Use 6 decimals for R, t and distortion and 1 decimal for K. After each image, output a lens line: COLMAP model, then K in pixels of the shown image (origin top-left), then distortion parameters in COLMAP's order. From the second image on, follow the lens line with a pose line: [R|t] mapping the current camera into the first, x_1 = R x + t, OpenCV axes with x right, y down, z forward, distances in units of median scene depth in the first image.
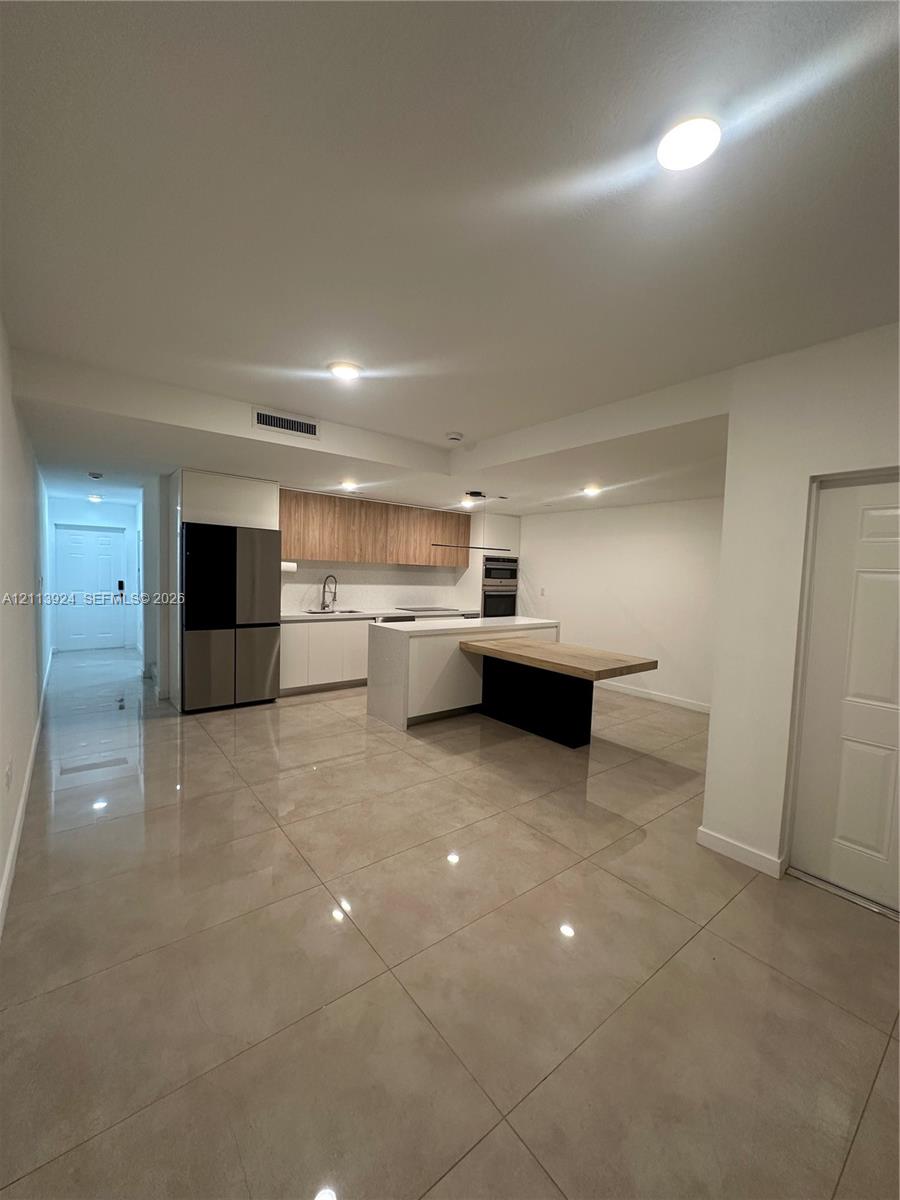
lens RADIAL K [[474.7, 0, 459.1], [0, 474.7, 602.5], [0, 0, 1]] dist [0.000521, -0.000049]
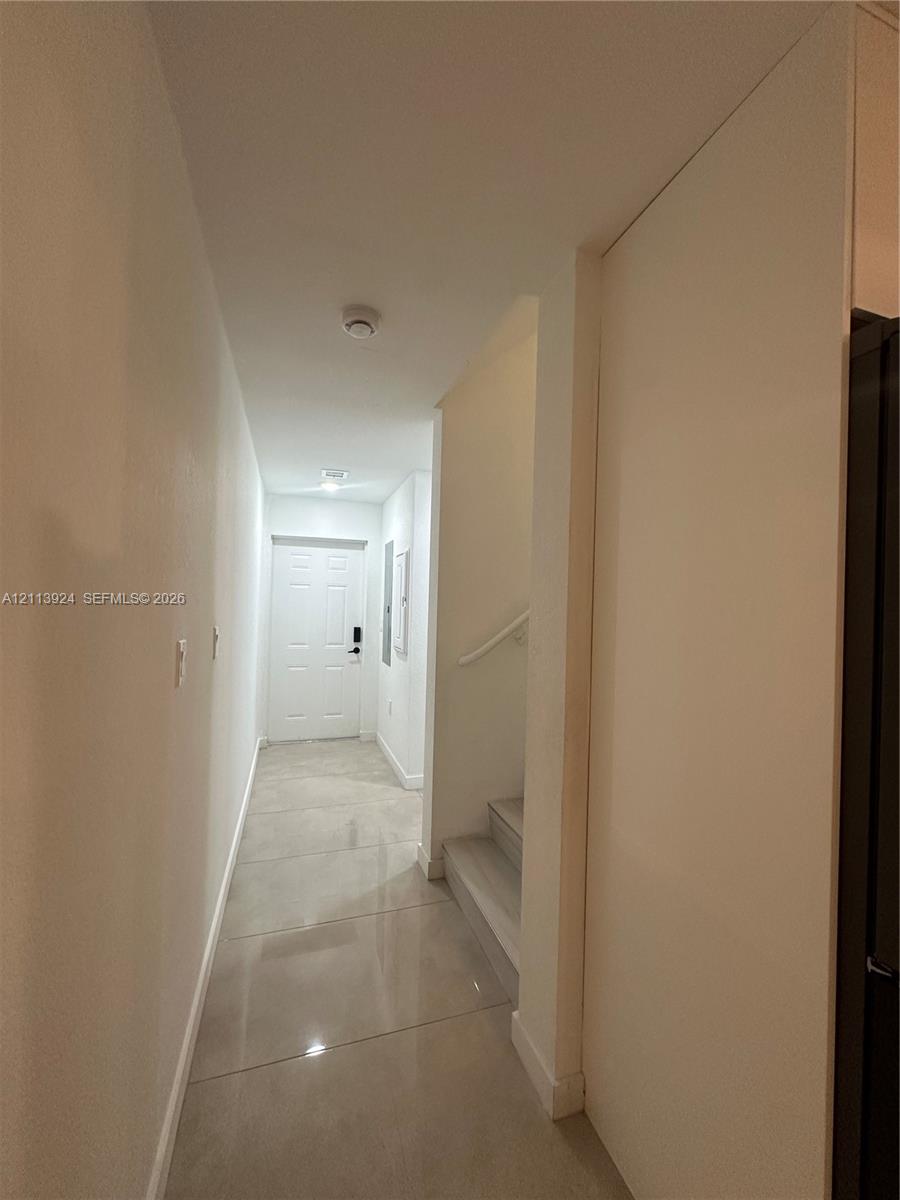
lens RADIAL K [[474.7, 0, 459.1], [0, 474.7, 602.5], [0, 0, 1]] dist [0.000521, -0.000049]
pose [[0.939684, -0.010646, -0.341878, -0.381905], [-0.016409, 0.996962, -0.076147, -0.033071], [0.341650, 0.077164, 0.936654, 0.472506]]
